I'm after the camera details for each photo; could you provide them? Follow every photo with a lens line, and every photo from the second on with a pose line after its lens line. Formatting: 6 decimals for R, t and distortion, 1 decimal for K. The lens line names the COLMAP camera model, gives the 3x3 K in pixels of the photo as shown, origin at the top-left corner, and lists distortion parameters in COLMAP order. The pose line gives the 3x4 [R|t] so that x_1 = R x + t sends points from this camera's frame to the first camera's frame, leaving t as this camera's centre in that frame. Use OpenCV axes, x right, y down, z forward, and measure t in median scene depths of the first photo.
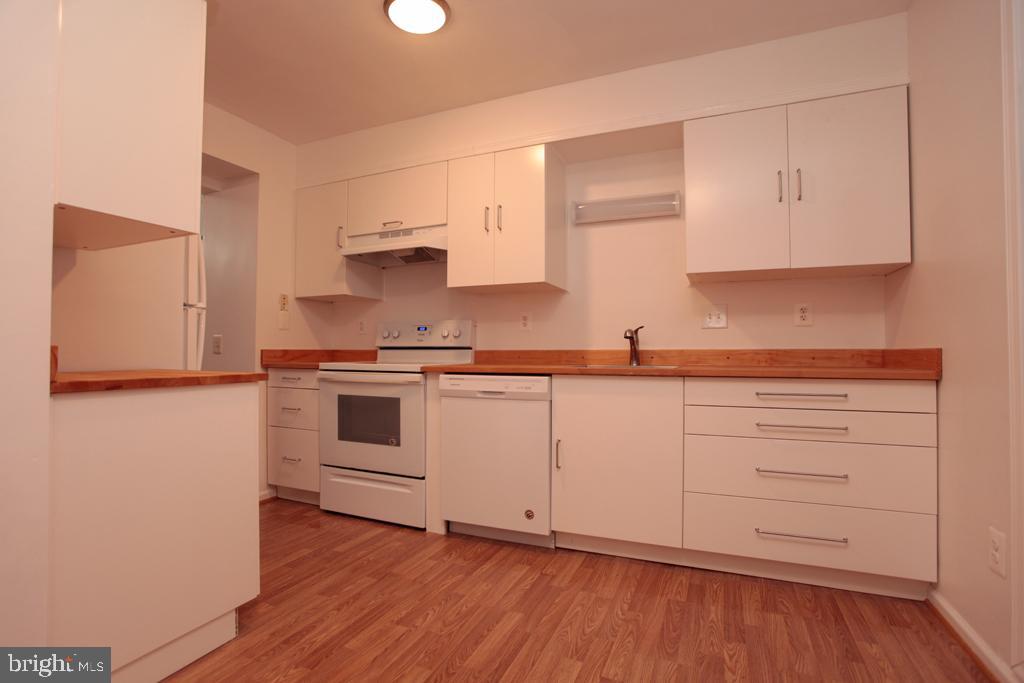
lens RADIAL K [[495.8, 0, 506.3], [0, 495.8, 343.6], [0, 0, 1]] dist [-0.075973, 0.033563]
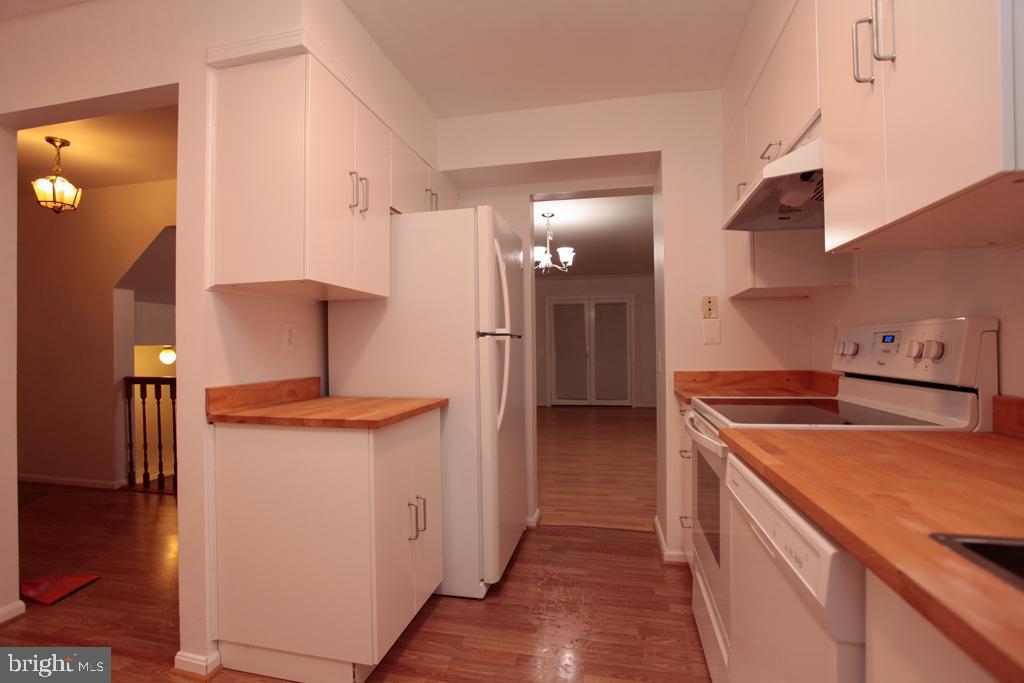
lens RADIAL K [[495.8, 0, 506.3], [0, 495.8, 343.6], [0, 0, 1]] dist [-0.075973, 0.033563]
pose [[0.188948, -0.013832, -0.981890, 0.332759], [0.027107, 0.999593, -0.008865, -0.048933], [0.981613, -0.024942, 0.189246, 0.859991]]
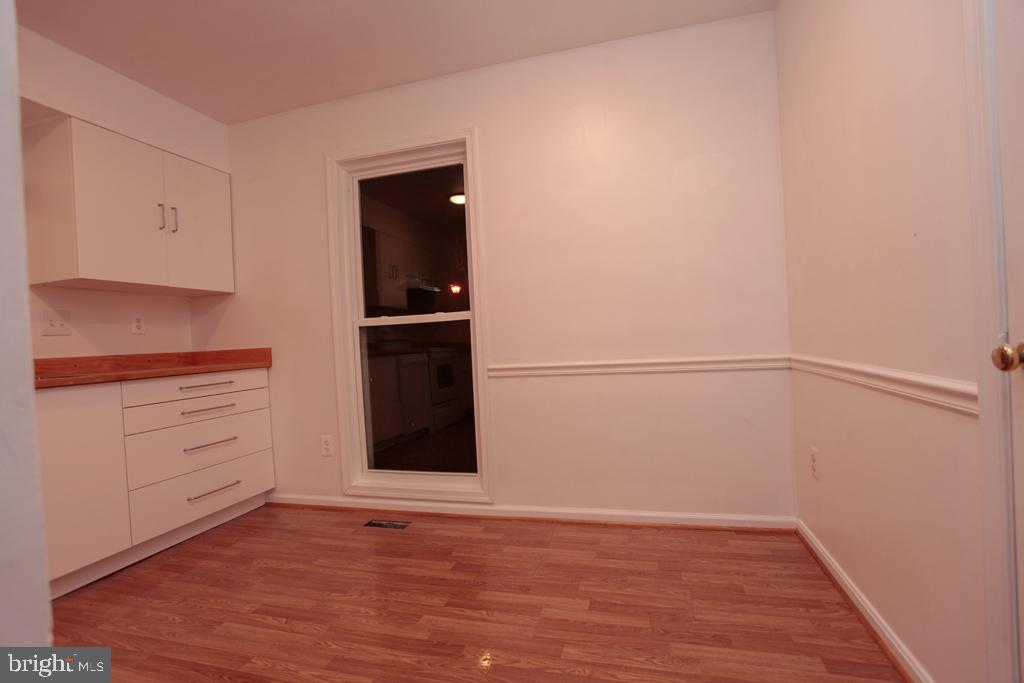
lens RADIAL K [[495.8, 0, 506.3], [0, 495.8, 343.6], [0, 0, 1]] dist [-0.075973, 0.033563]
pose [[-0.130262, -0.005111, 0.991466, -0.743304], [0.033491, 0.999393, 0.009552, 0.005645], [-0.990914, 0.034450, -0.130012, 0.324386]]
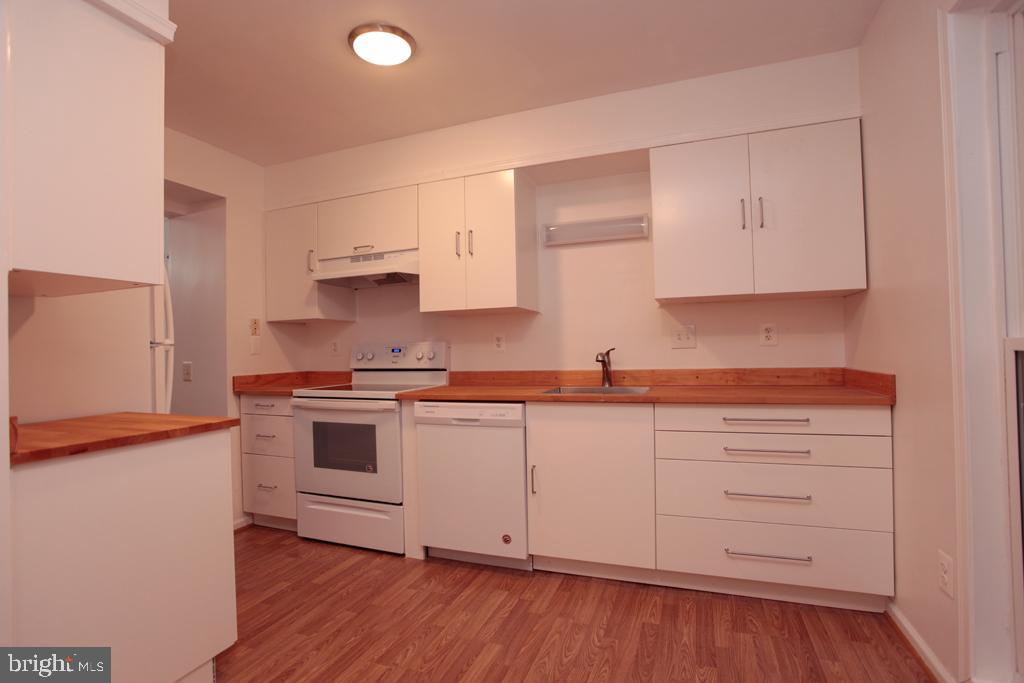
lens RADIAL K [[495.8, 0, 506.3], [0, 495.8, 343.6], [0, 0, 1]] dist [-0.075973, 0.033563]
pose [[0.998694, -0.023491, 0.045366, 0.010715], [0.023307, 0.999718, 0.004597, -0.067879], [-0.045461, -0.003534, 0.998960, -0.010418]]
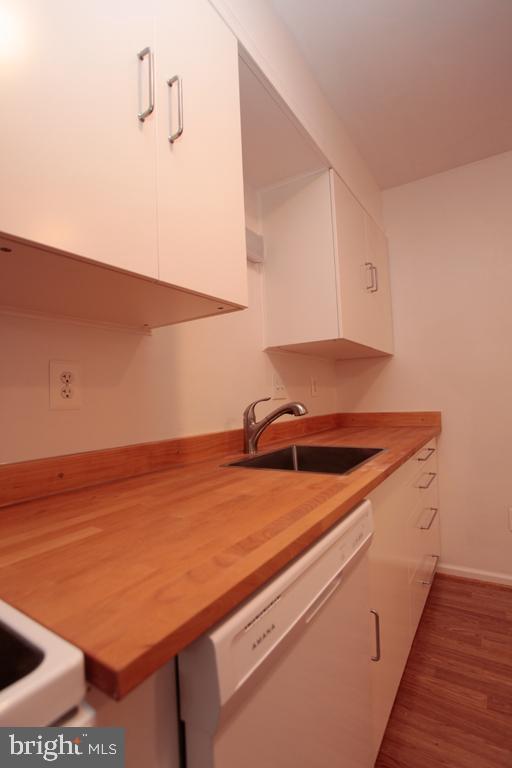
lens RADIAL K [[371.9, 0, 258.3], [0, 371.9, 386.1], [0, 0, 1]] dist [-0.075973, 0.033563]
pose [[0.162558, 0.022398, 0.986445, -0.344117], [0.022531, 0.999397, -0.026405, -0.047781], [-0.986442, 0.026518, 0.161956, 1.151652]]
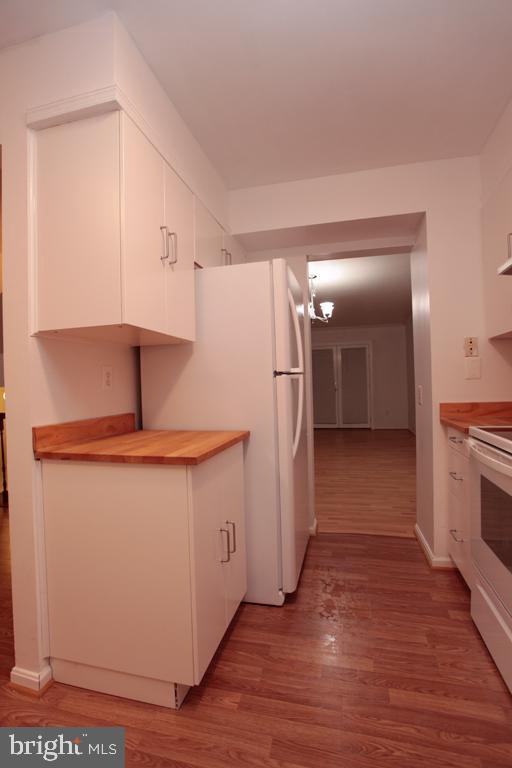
lens RADIAL K [[371.9, 0, 258.3], [0, 371.9, 386.1], [0, 0, 1]] dist [-0.075973, 0.033563]
pose [[0.167819, -0.003352, -0.985812, 0.164622], [0.042874, 0.999073, 0.003902, -0.054207], [0.984885, -0.042920, 0.167807, 0.814505]]
